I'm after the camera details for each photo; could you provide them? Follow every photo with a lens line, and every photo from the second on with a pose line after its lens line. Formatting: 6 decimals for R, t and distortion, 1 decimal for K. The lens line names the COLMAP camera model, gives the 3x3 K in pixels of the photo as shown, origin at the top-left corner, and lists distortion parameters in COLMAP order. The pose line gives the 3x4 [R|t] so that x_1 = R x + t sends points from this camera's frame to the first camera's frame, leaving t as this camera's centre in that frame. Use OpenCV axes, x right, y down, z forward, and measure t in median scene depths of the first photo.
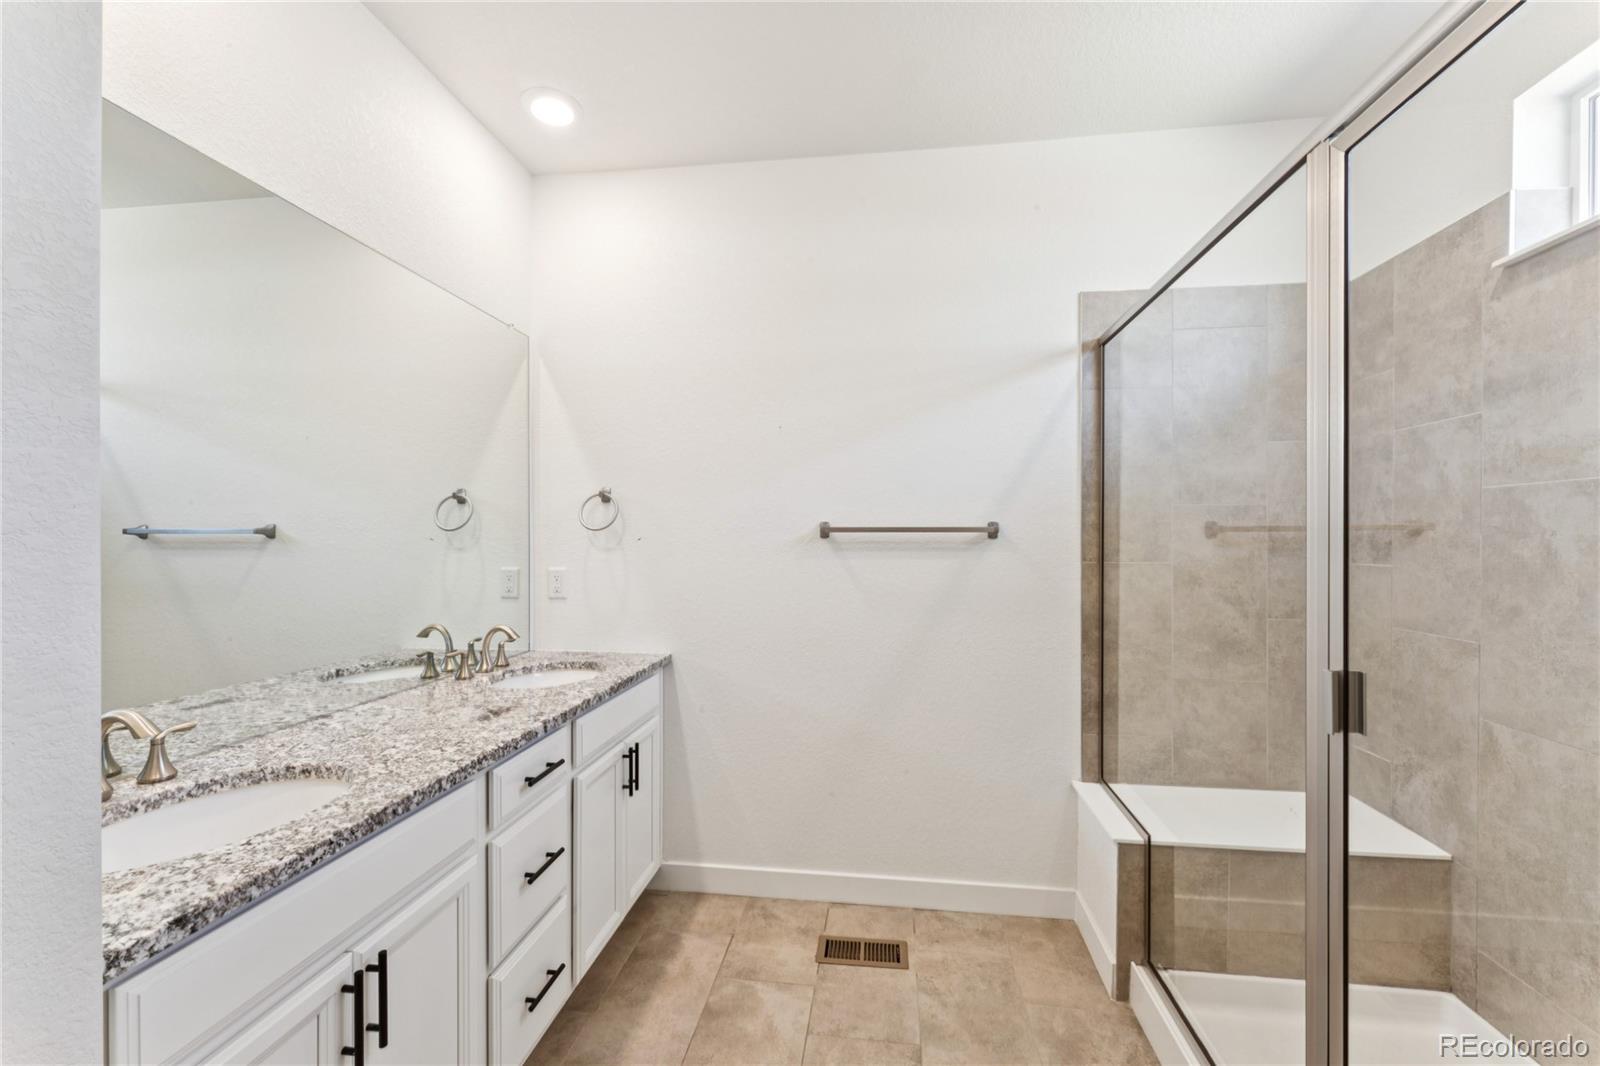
lens RADIAL K [[653.1, 0, 803.3], [0, 653.1, 538.8], [0, 0, 1]] dist [-0.000408, -0.000088]
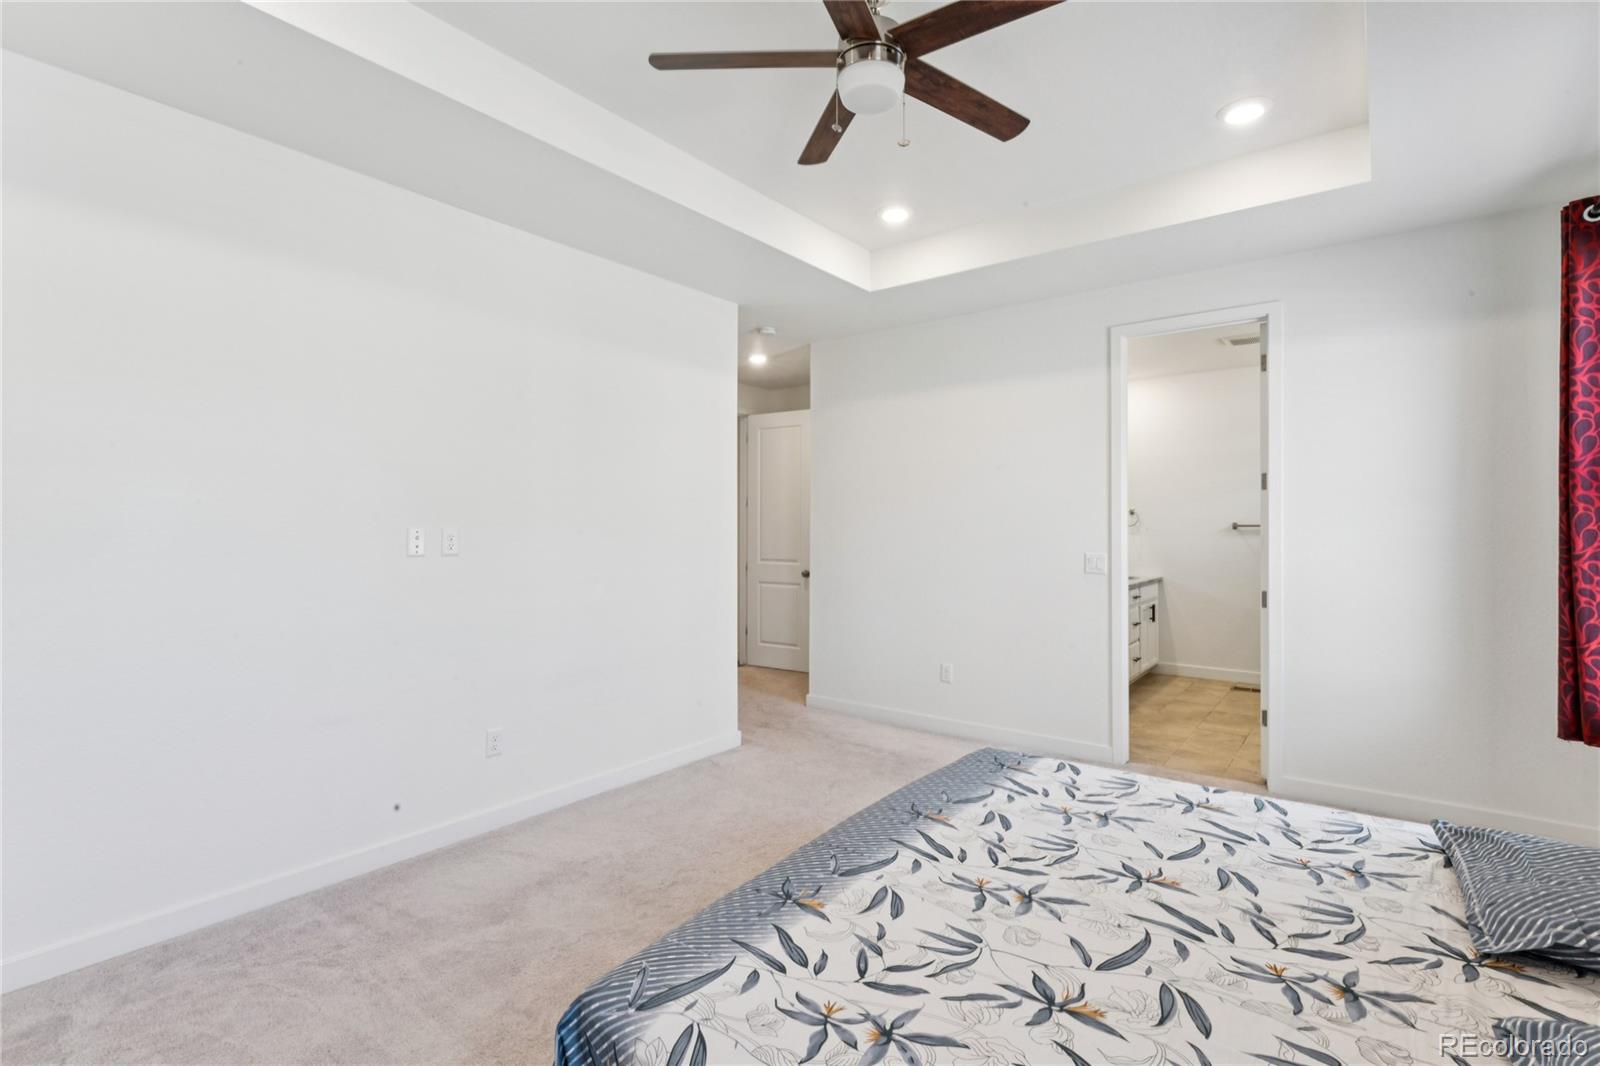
lens RADIAL K [[748.8, 0, 798.3], [0, 748.8, 529.5], [0, 0, 1]] dist [0.000424, 0.000262]
pose [[0.873868, 0.002093, -0.486159, -0.030752], [-0.001902, 0.999998, 0.000886, 0.000724], [0.486160, 0.000151, 0.873870, -2.124240]]
